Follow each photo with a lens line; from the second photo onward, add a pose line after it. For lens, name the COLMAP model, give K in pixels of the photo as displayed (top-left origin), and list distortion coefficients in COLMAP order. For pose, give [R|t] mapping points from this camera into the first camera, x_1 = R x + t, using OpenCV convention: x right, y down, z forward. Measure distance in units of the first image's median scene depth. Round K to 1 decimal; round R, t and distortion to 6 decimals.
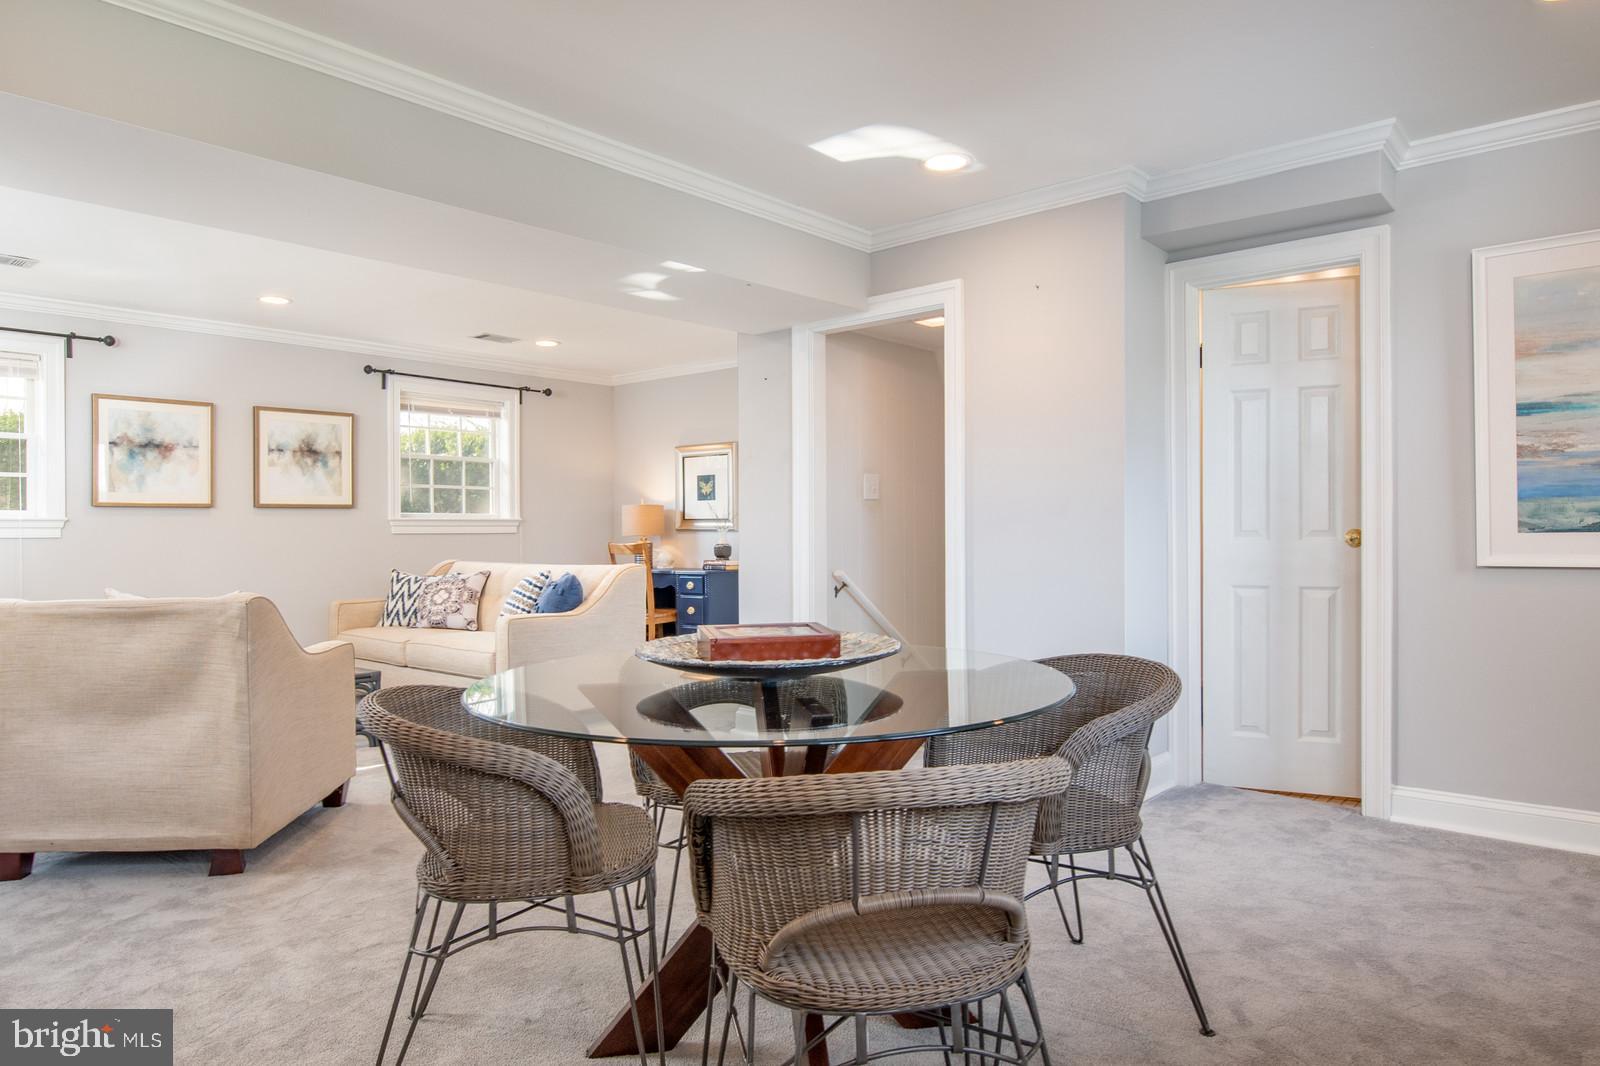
lens RADIAL K [[990.7, 0, 800.0], [0, 990.7, 533.0], [0, 0, 1]] dist [-0.008326, -0.001526]
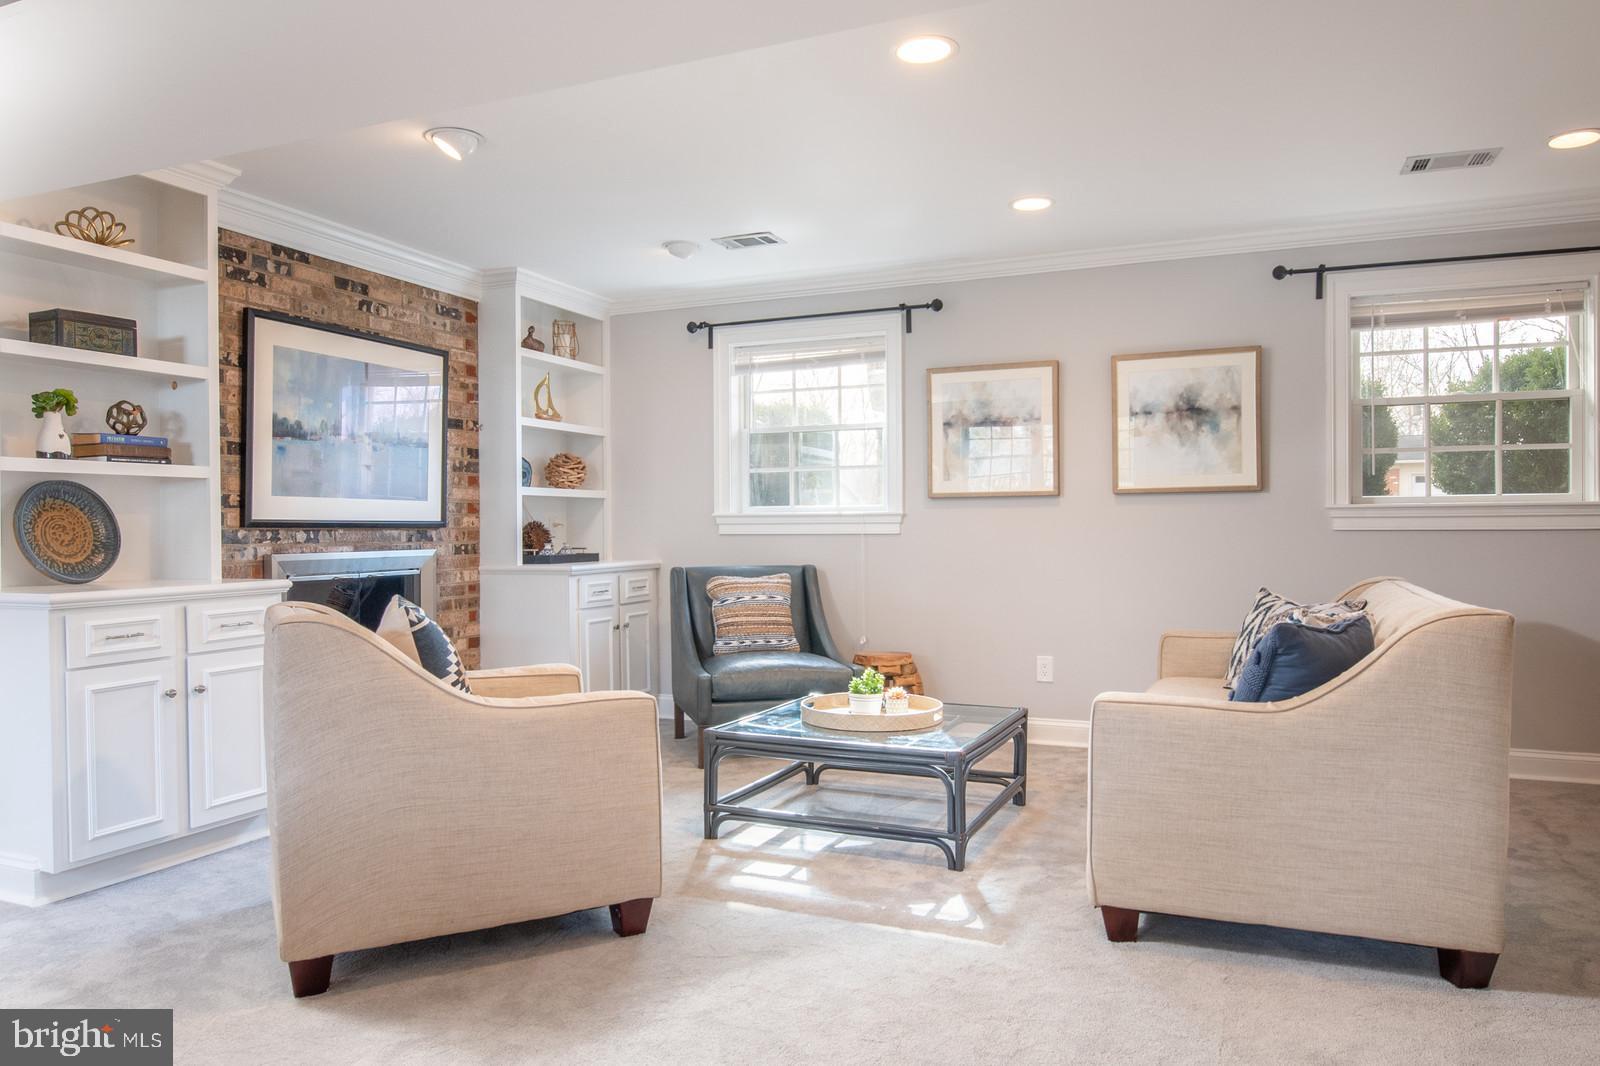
lens RADIAL K [[1159.5, 0, 800.0], [0, 1159.5, 533.0], [0, 0, 1]] dist [0.038299, 0.000859]
pose [[0.292954, 0.009331, -0.956081, 0.204682], [0.000784, 0.999950, 0.009999, -0.005594], [0.956126, -0.003678, 0.292932, 0.510237]]
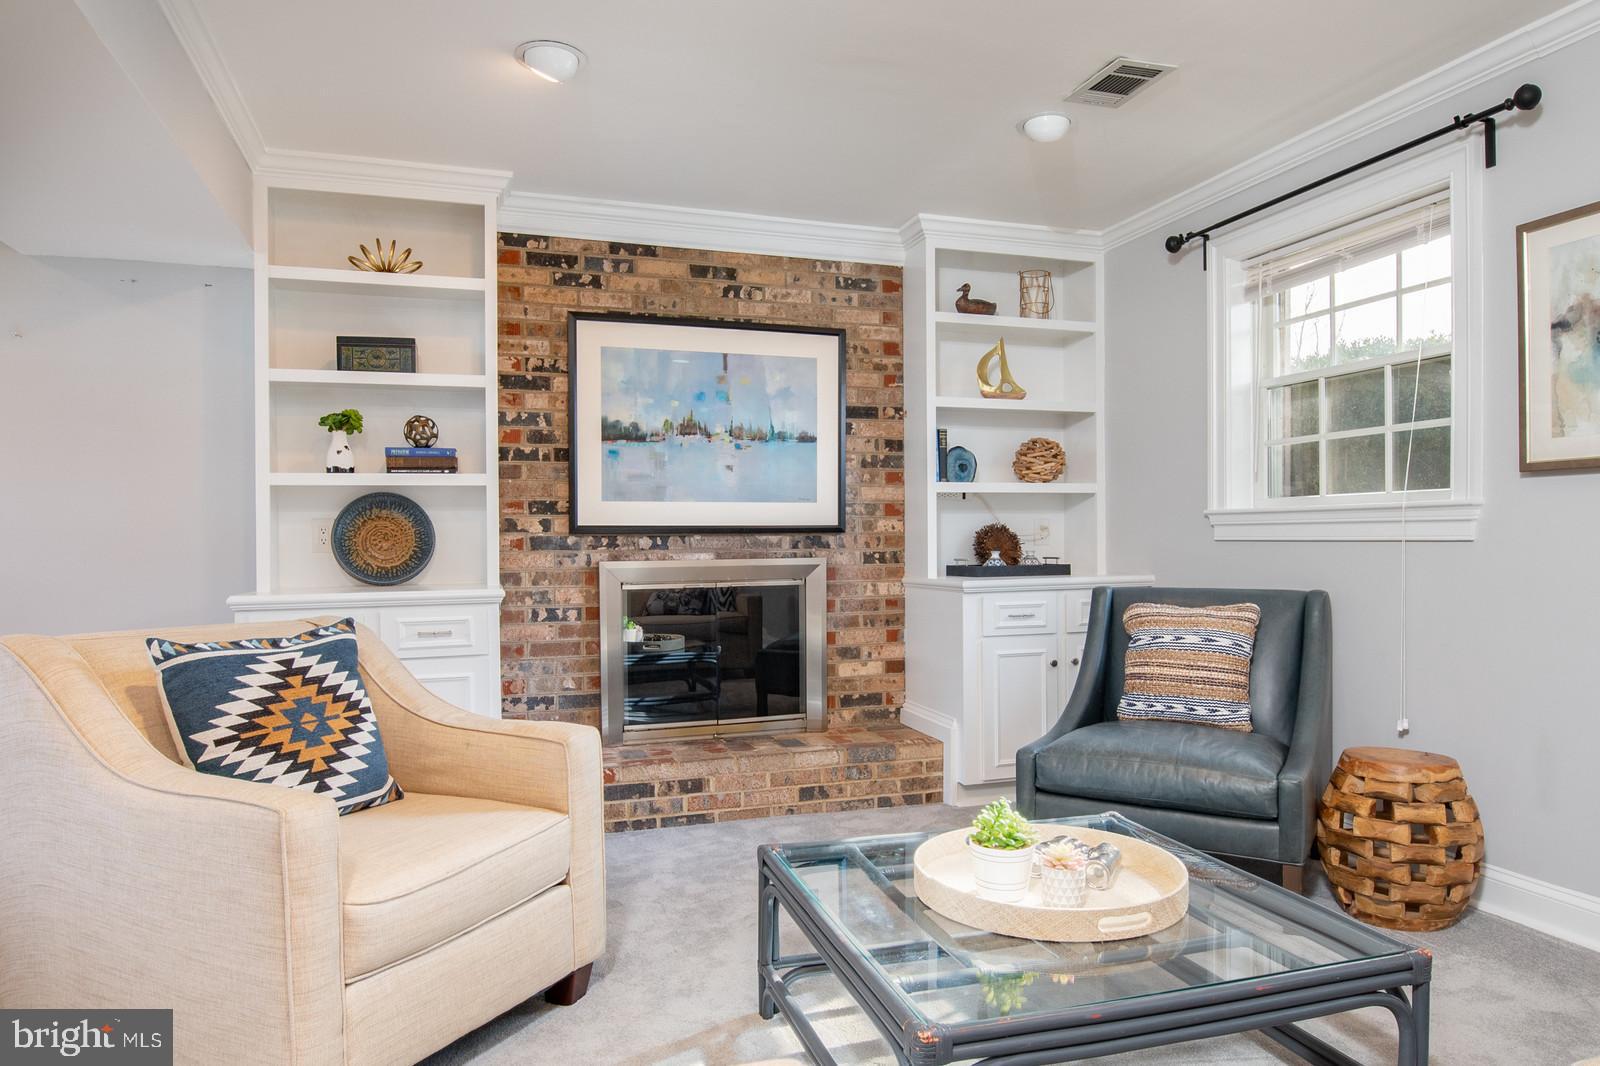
lens RADIAL K [[1052.6, 0, 797.3], [0, 1052.6, 555.2], [0, 0, 1]] dist [0.002341, -0.000092]
pose [[-0.534013, 0.025183, -0.845101, -0.104097], [0.009513, 0.999672, 0.023778, -0.003057], [0.845423, 0.004659, -0.534077, 0.846970]]
